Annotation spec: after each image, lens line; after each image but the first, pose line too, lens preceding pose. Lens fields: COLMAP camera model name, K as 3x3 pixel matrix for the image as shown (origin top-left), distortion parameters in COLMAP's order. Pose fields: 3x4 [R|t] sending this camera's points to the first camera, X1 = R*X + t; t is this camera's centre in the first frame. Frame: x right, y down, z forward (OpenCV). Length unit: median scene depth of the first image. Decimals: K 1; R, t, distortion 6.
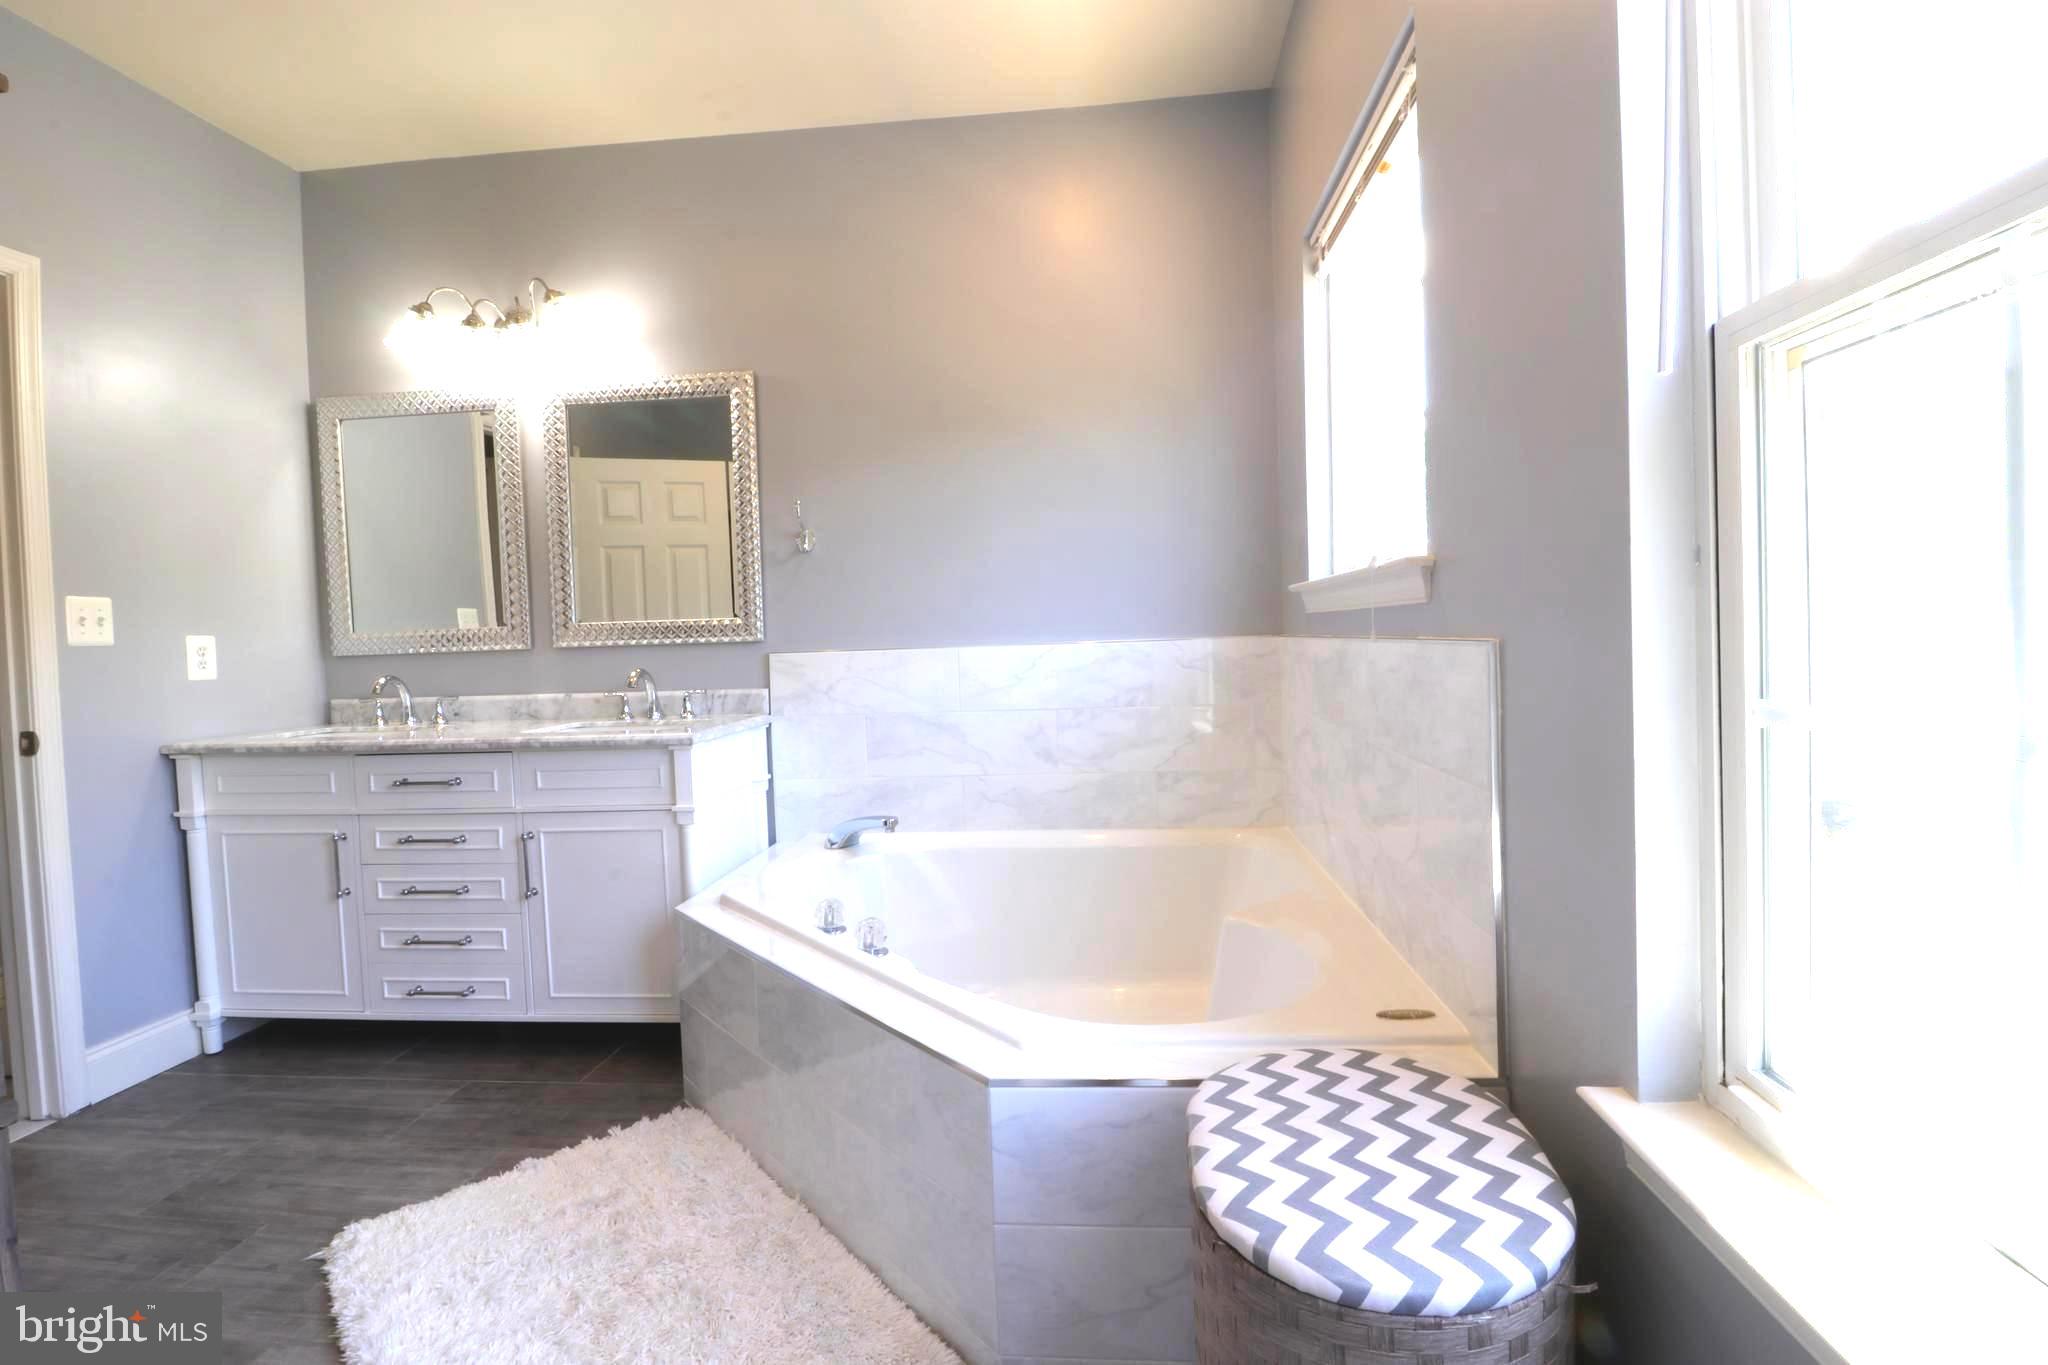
lens RADIAL K [[947.2, 0, 1033.6], [0, 947.2, 668.8], [0, 0, 1]] dist [0.003794, -0.015034]
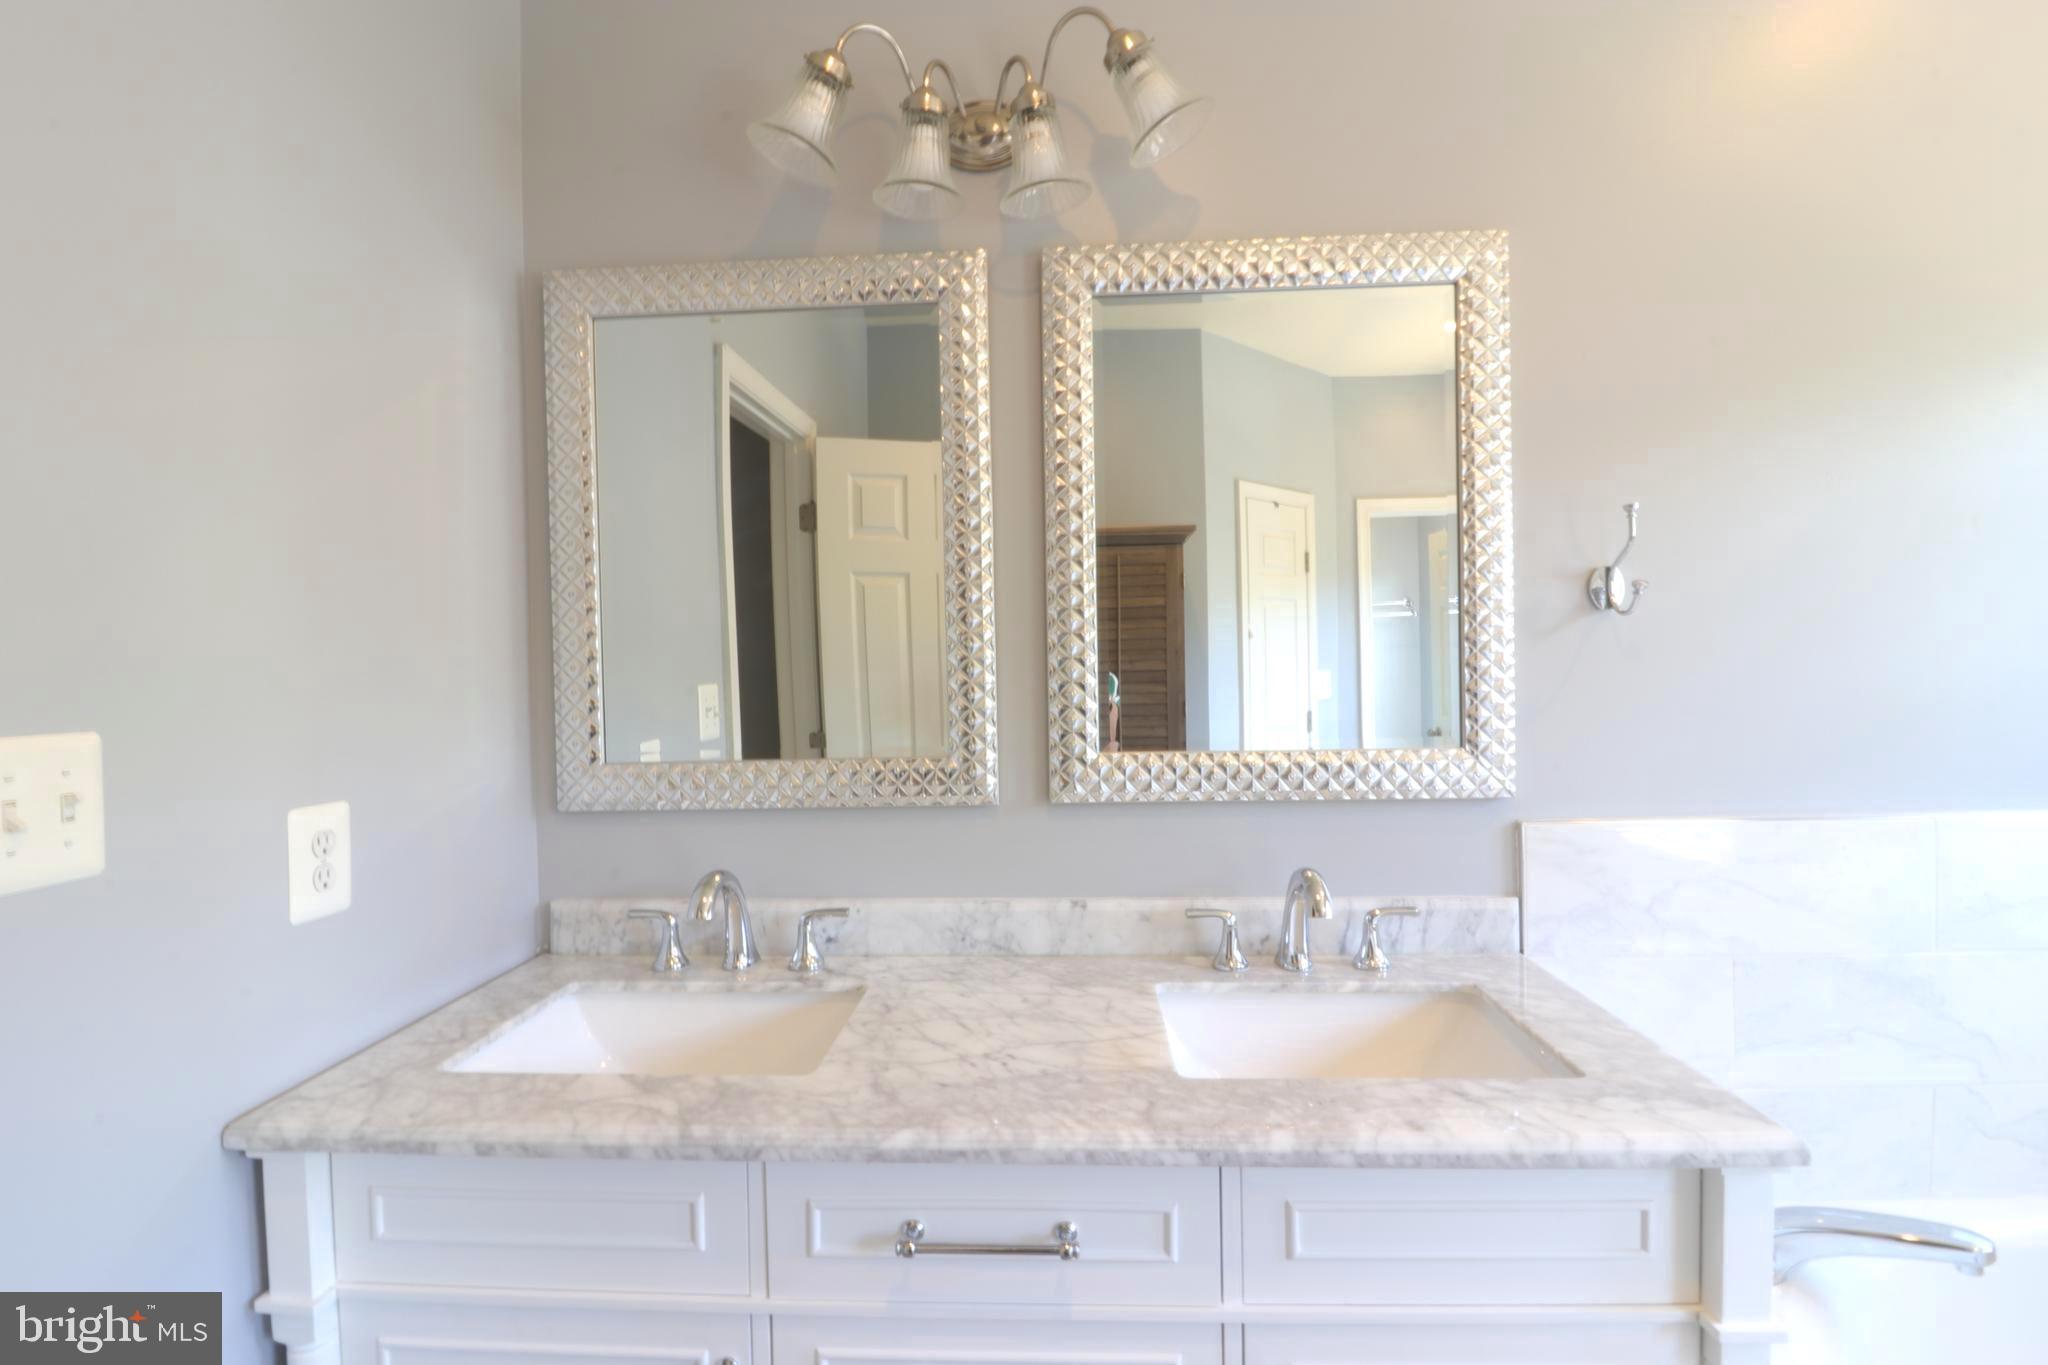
lens RADIAL K [[947.2, 0, 1033.6], [0, 947.2, 668.8], [0, 0, 1]] dist [0.003794, -0.015034]
pose [[0.999251, 0.013173, 0.036376, -0.569758], [-0.012089, 0.999481, -0.029859, -0.080534], [-0.036750, 0.029397, 0.998892, 0.559971]]
